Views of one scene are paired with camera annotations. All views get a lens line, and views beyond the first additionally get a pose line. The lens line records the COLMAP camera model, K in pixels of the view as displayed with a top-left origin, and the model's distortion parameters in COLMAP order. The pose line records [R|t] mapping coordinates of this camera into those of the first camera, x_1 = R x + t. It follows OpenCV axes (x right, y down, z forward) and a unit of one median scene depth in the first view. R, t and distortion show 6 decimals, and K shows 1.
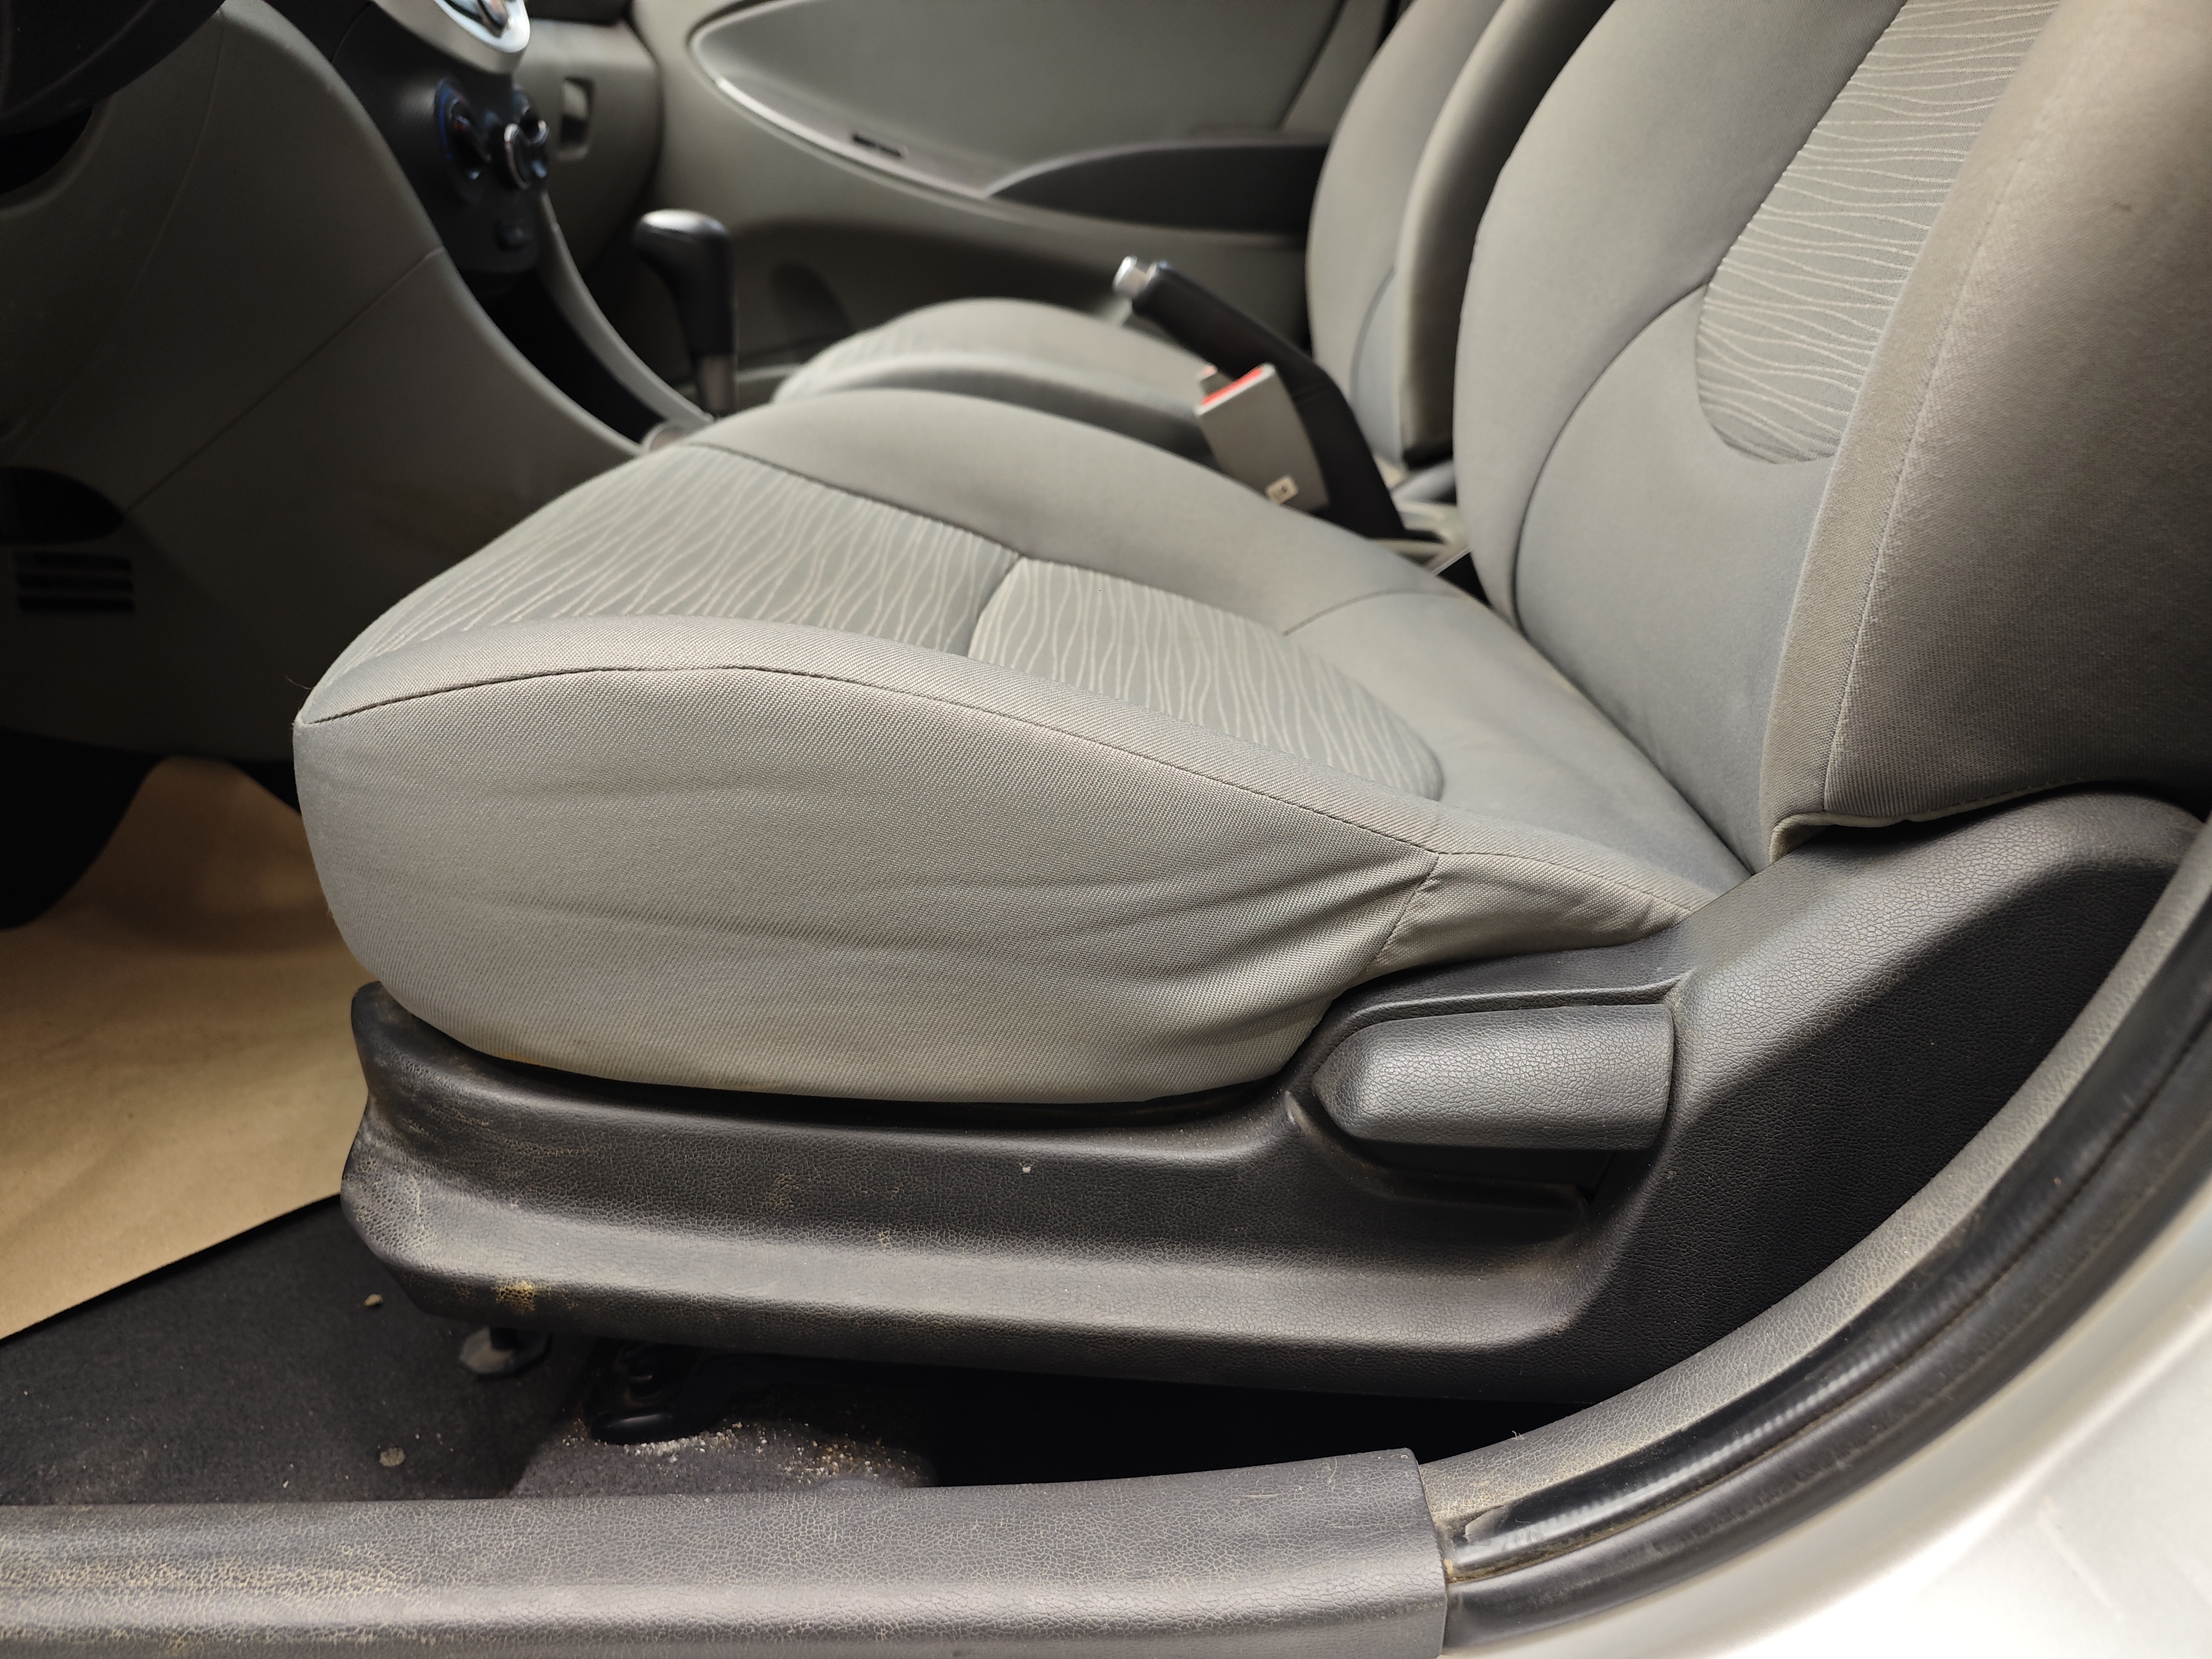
lens RADIAL K [[1499.5, 0, 1100.9], [0, 1499.5, 836.6], [0, 0, 1]] dist [0.043787, -0.039067]
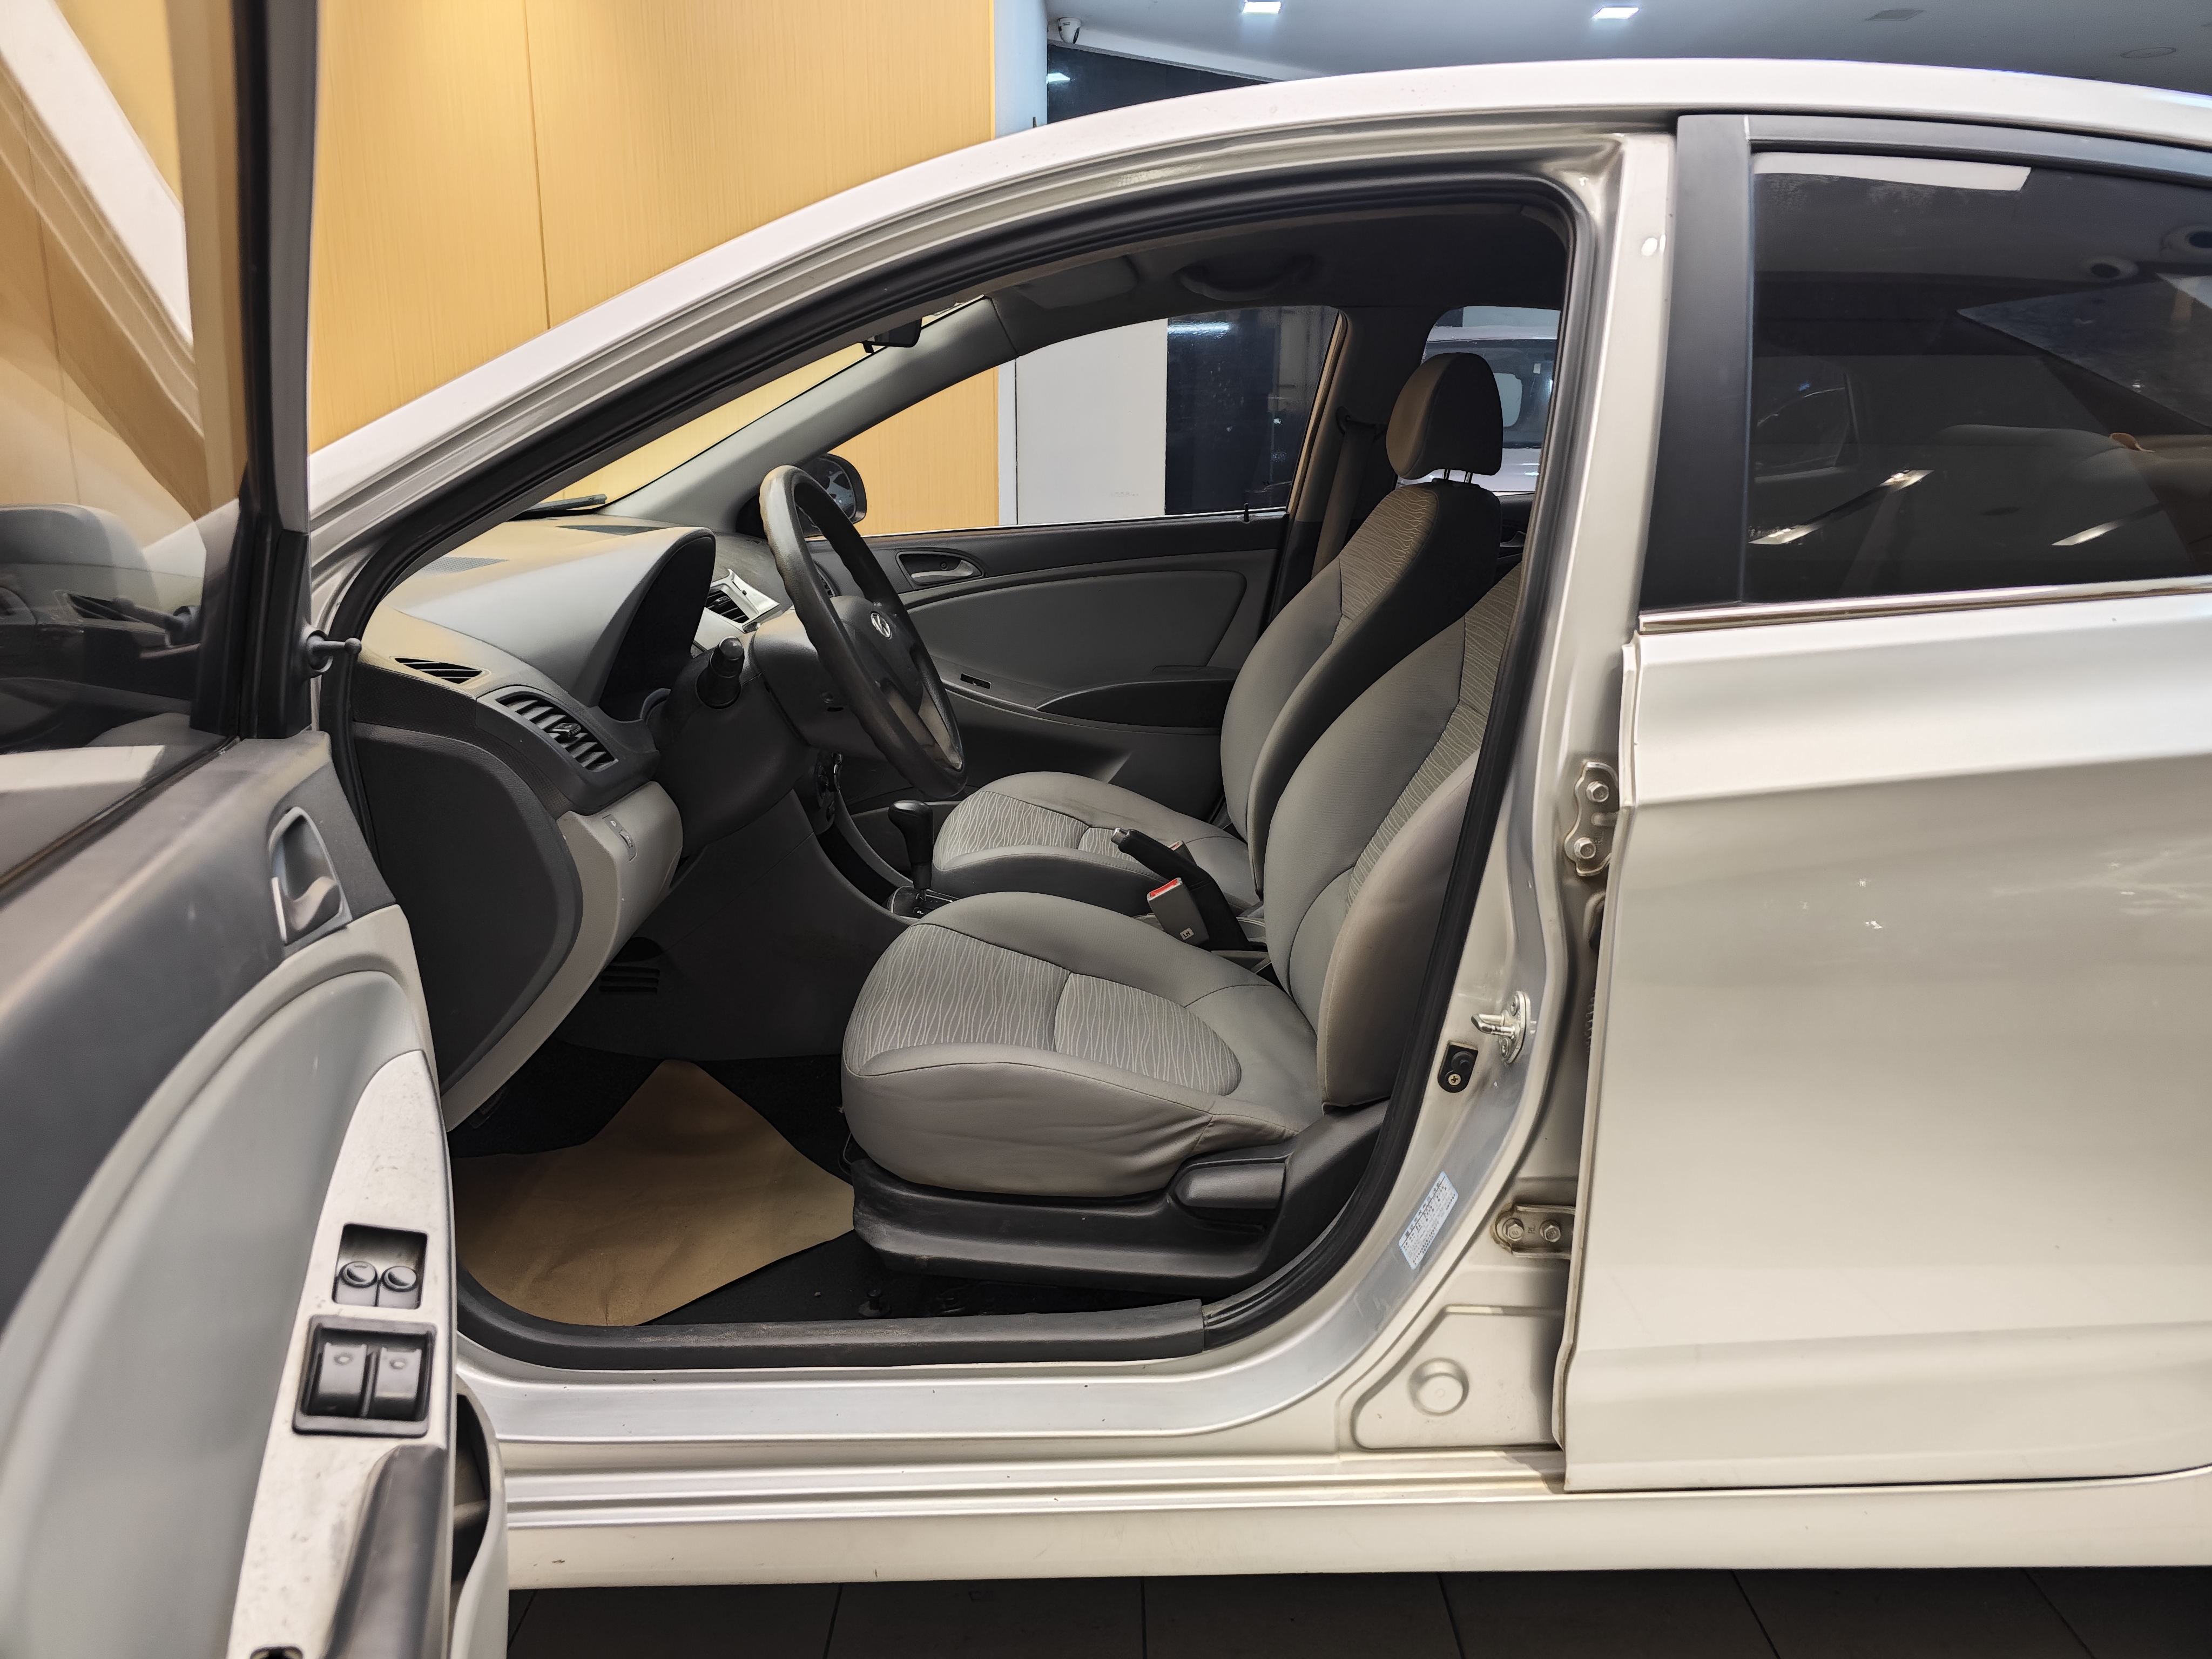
lens RADIAL K [[1499.5, 0, 1115.5], [0, 1499.5, 811.1], [0, 0, 1]] dist [0.043787, -0.039067]
pose [[0.999948, -0.003229, 0.009677, -0.009489], [0.004647, 0.988629, -0.150303, -0.140851], [-0.009082, 0.150340, 0.988593, -2.145434]]
